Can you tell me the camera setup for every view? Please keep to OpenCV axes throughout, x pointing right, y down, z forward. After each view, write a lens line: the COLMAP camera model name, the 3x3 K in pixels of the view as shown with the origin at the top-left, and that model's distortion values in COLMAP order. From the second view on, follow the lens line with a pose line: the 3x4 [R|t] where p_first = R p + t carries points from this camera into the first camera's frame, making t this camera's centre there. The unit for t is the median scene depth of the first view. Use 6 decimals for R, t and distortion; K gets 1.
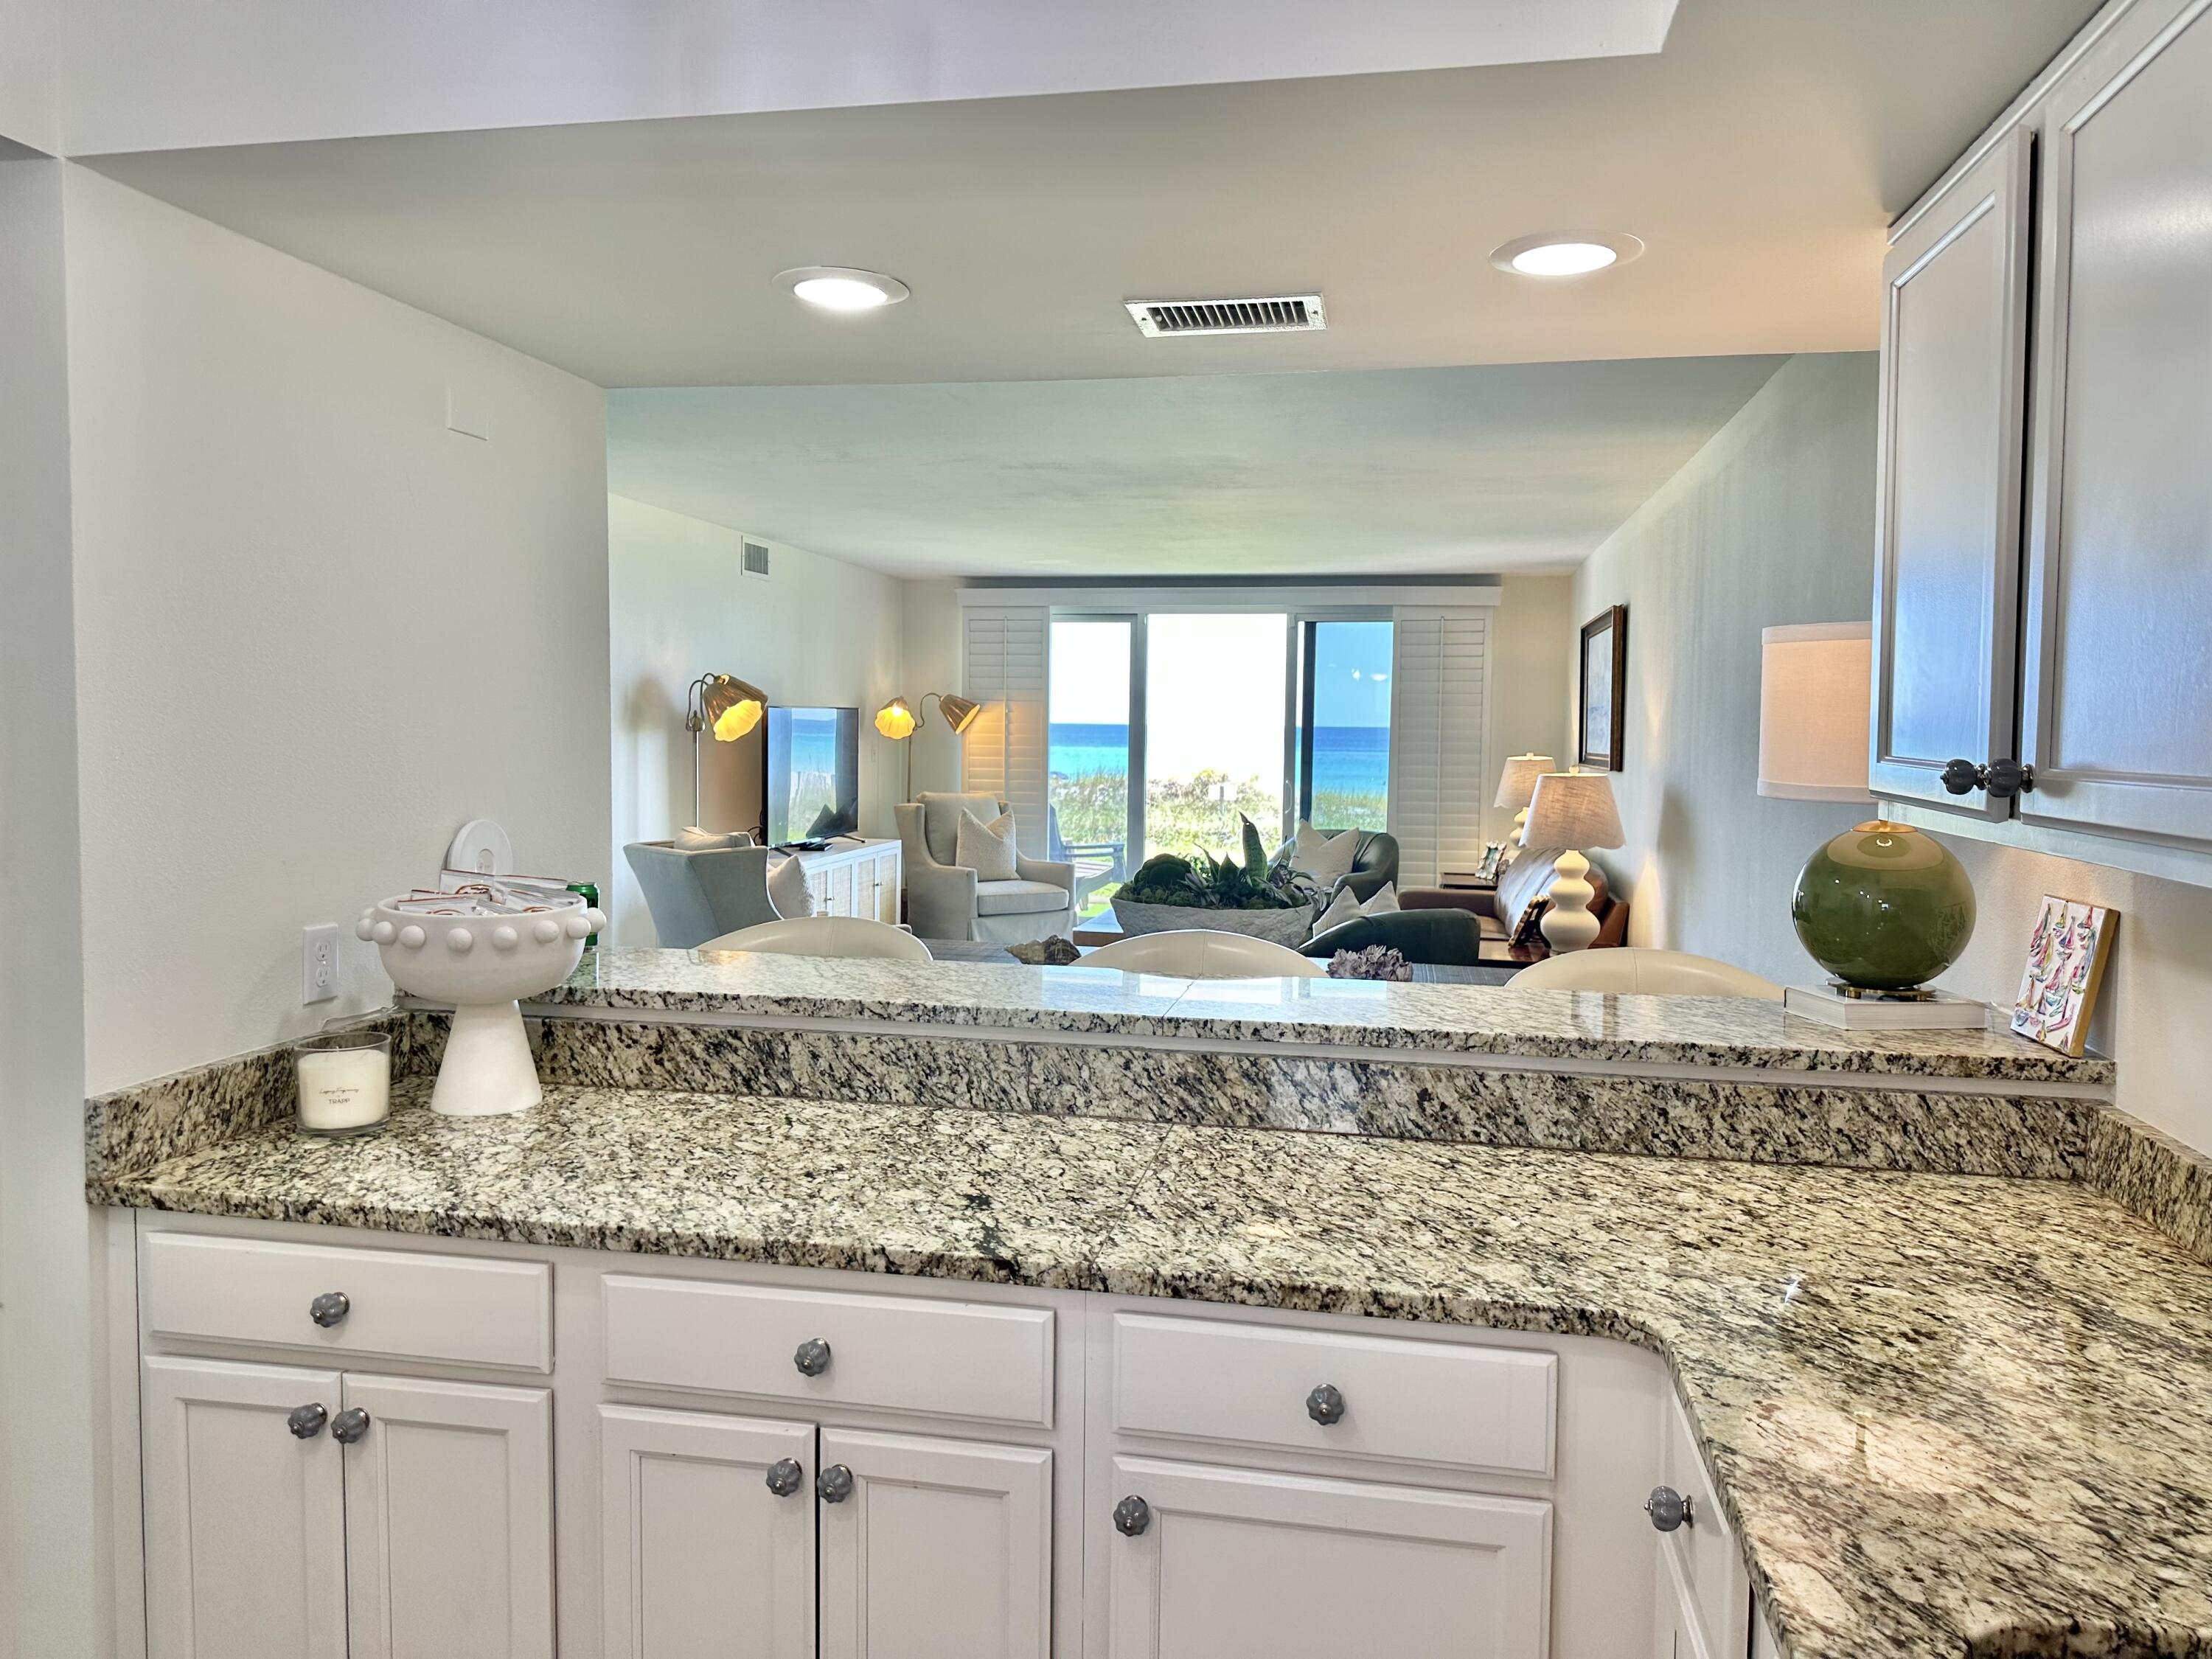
lens RADIAL K [[1590.3, 0, 1112.2], [0, 1590.3, 825.8], [0, 0, 1]] dist [0.028047, -0.009046]
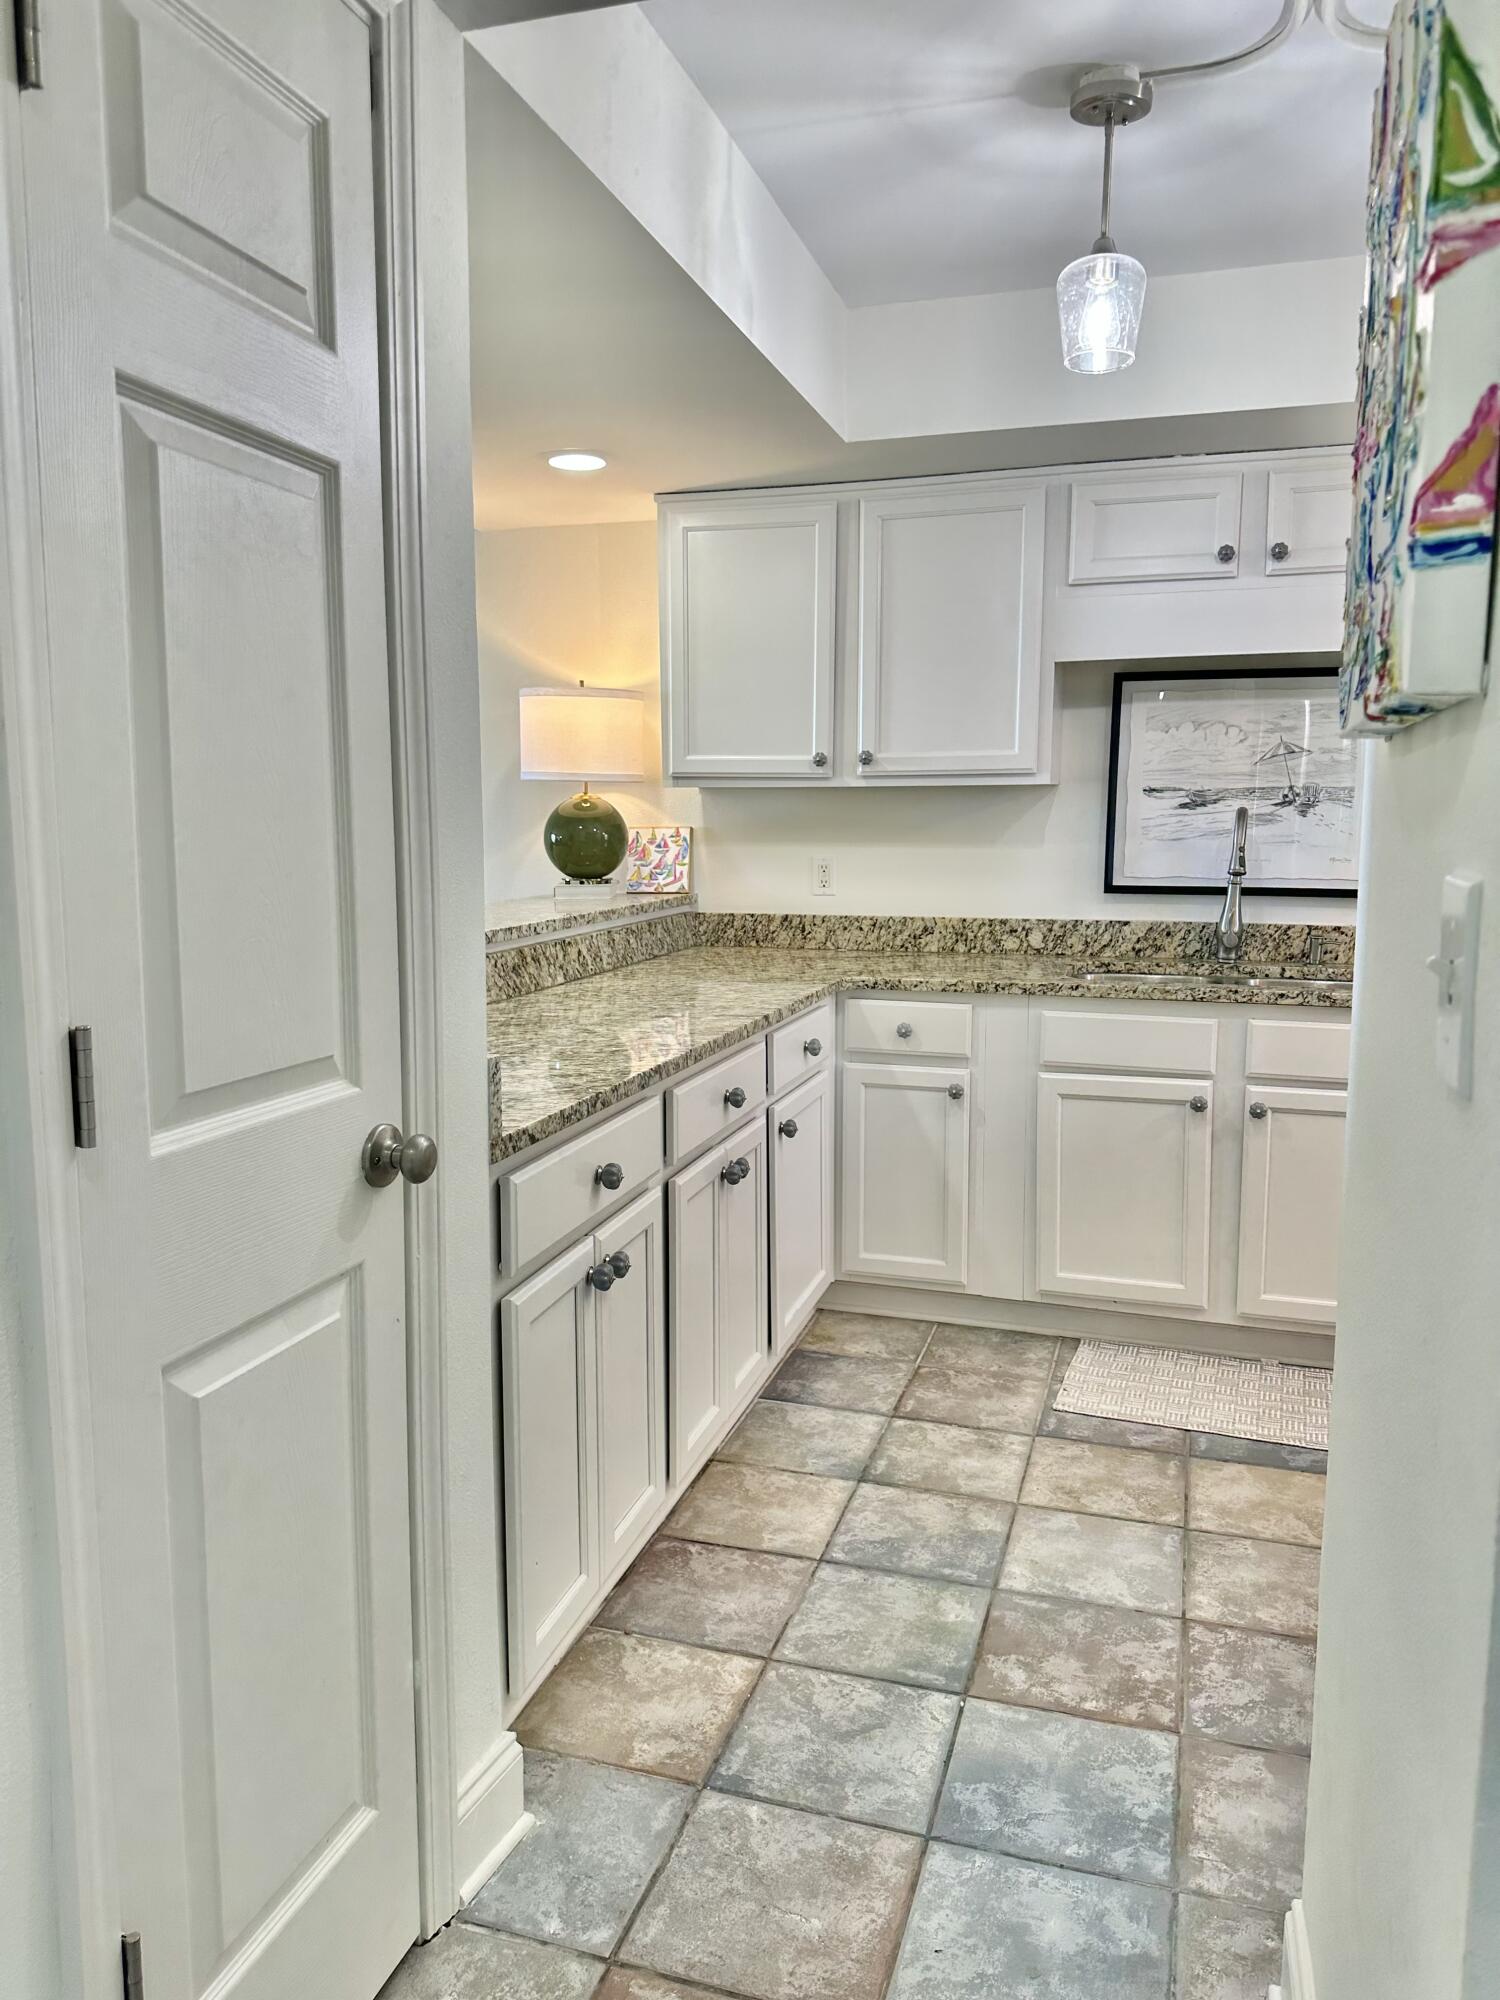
lens RADIAL K [[1437.9, 0, 750.2], [0, 1437.9, 993.2], [0, 0, 1]] dist [0.028047, -0.009046]
pose [[0.113009, -0.140998, 0.983539, -1.215849], [0.072290, 0.988423, 0.133392, 0.017608], [-0.990961, 0.056026, 0.121893, 0.588463]]
